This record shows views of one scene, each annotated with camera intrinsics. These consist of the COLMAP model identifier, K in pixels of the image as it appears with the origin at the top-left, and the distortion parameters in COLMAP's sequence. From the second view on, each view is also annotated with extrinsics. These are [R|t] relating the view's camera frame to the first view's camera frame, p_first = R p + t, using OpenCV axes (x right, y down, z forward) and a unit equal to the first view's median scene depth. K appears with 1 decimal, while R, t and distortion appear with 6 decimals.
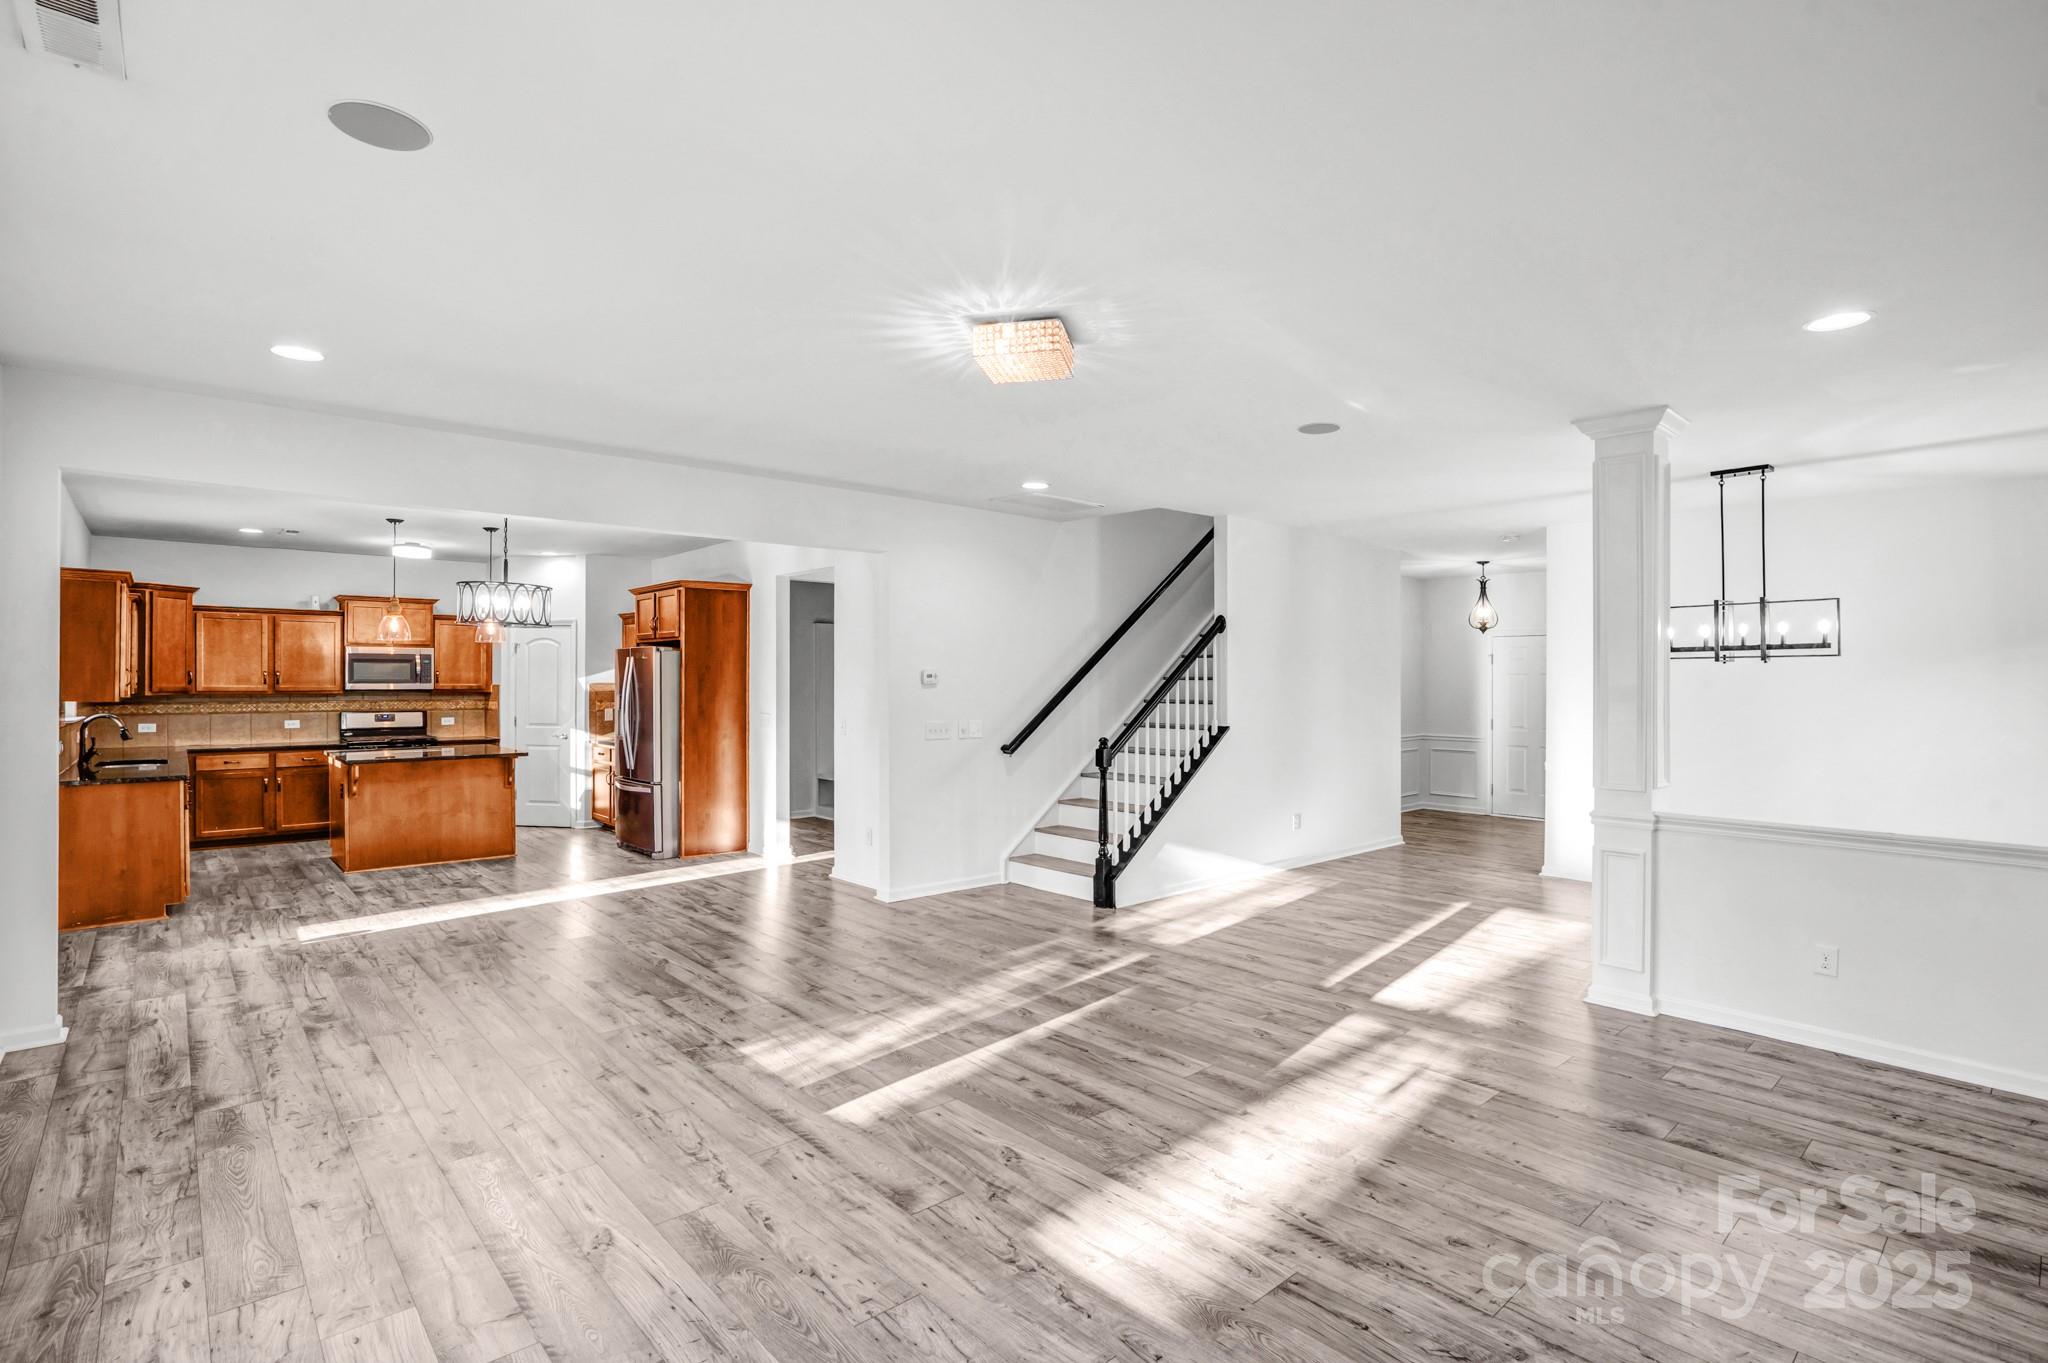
lens RADIAL K [[989.1, 0, 966.0], [0, 989.1, 677.6], [0, 0, 1]] dist [-0.000807, 0.000667]
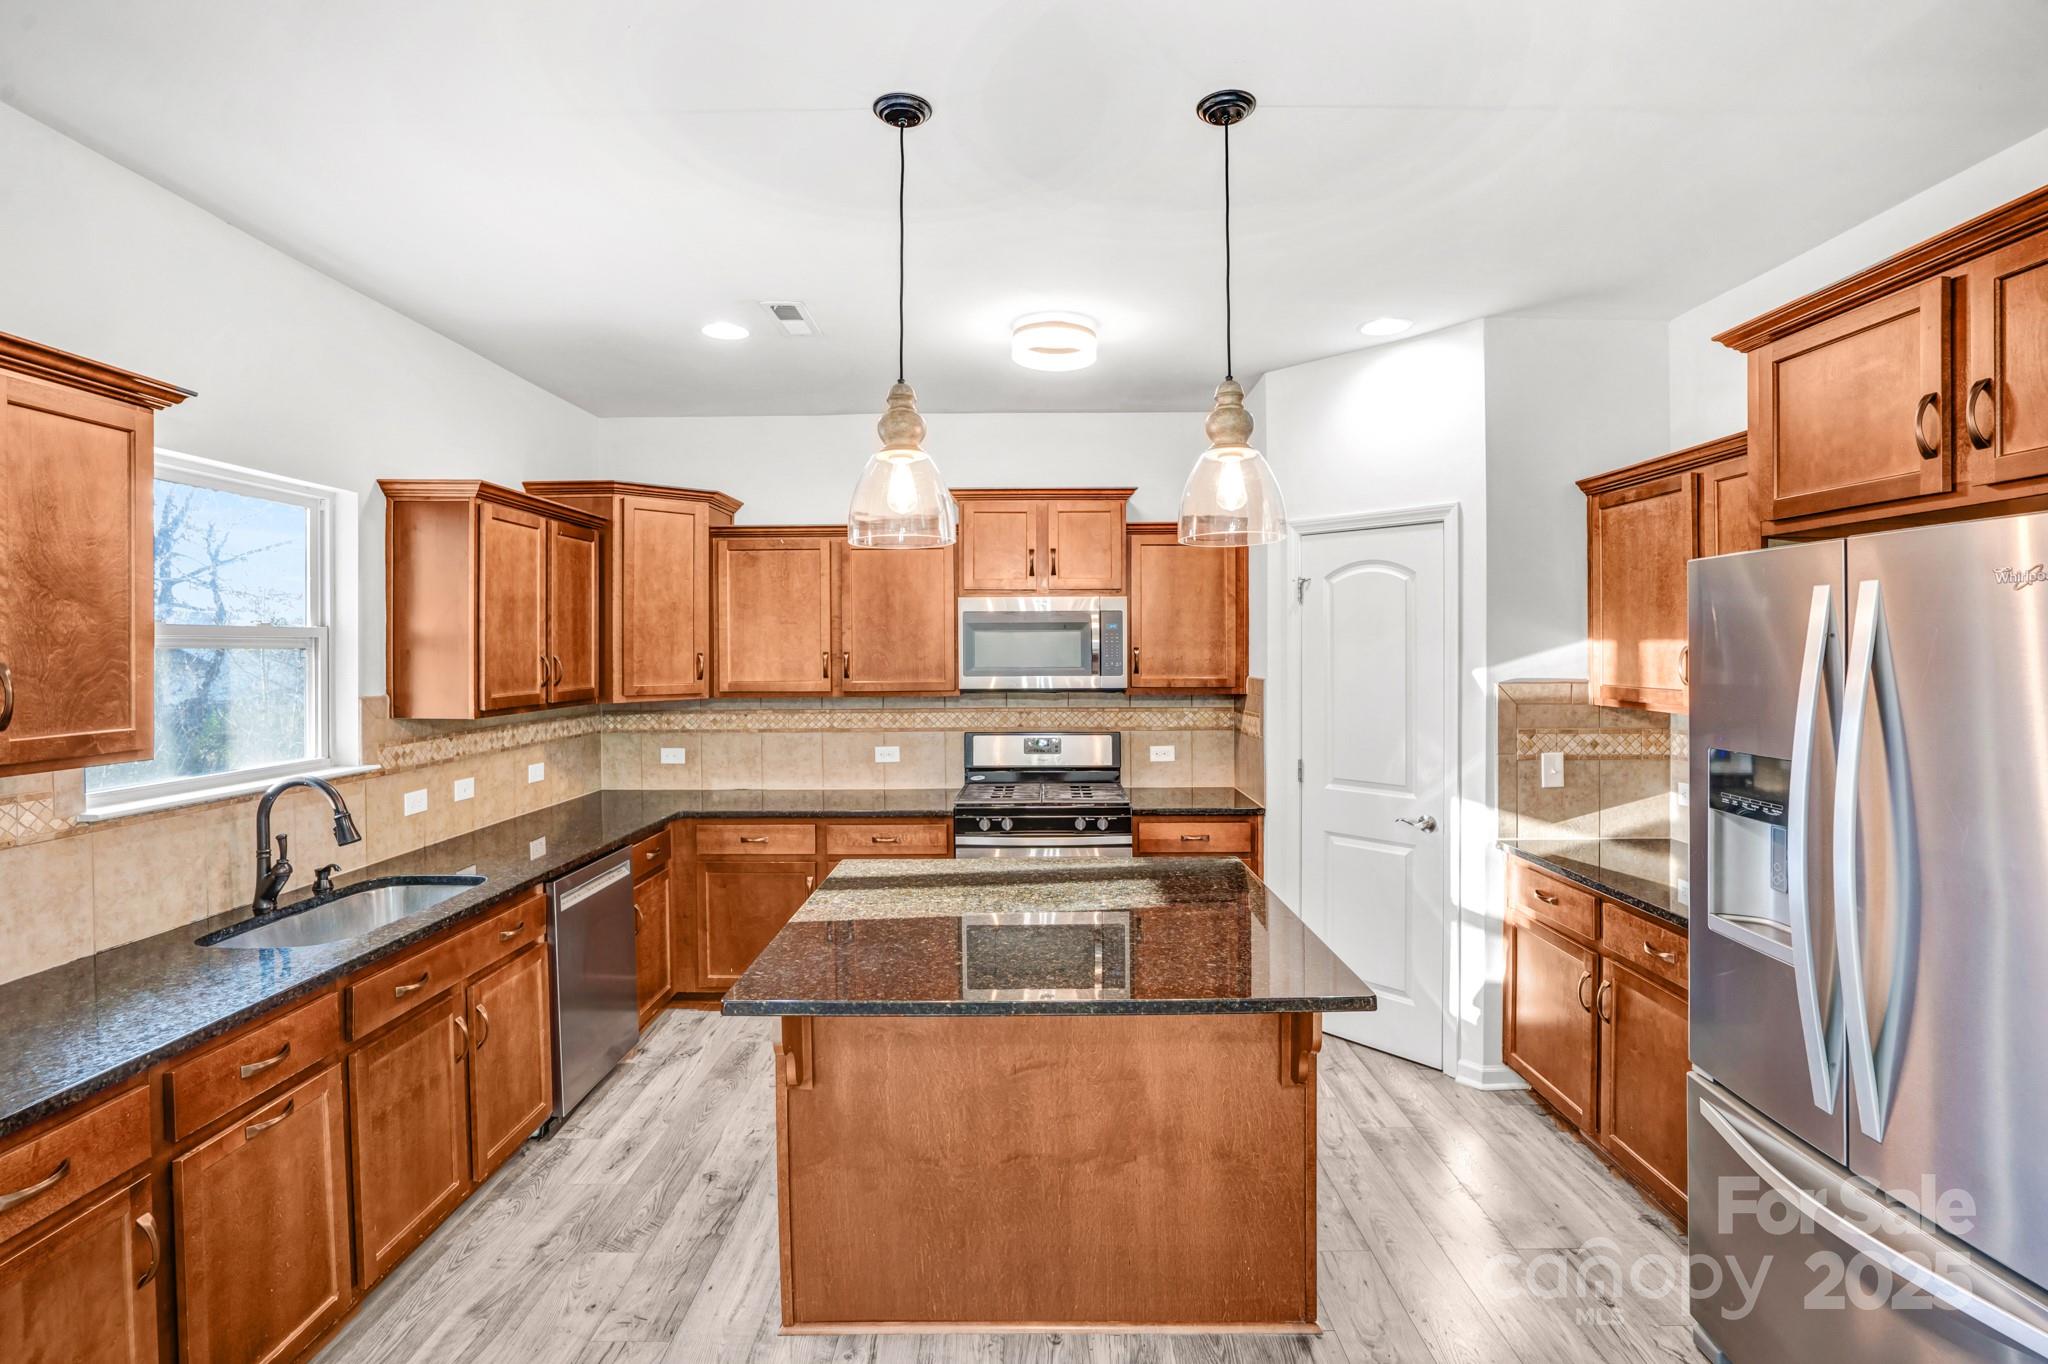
lens RADIAL K [[959.5, 0, 1015.8], [0, 959.5, 652.0], [0, 0, 1]] dist [-0.055784, 0.022238]
pose [[0.766735, -0.003678, -0.641953, -0.340616], [0.009245, 0.999943, 0.005314, -0.008659], [0.641897, -0.010009, 0.766725, 0.724495]]
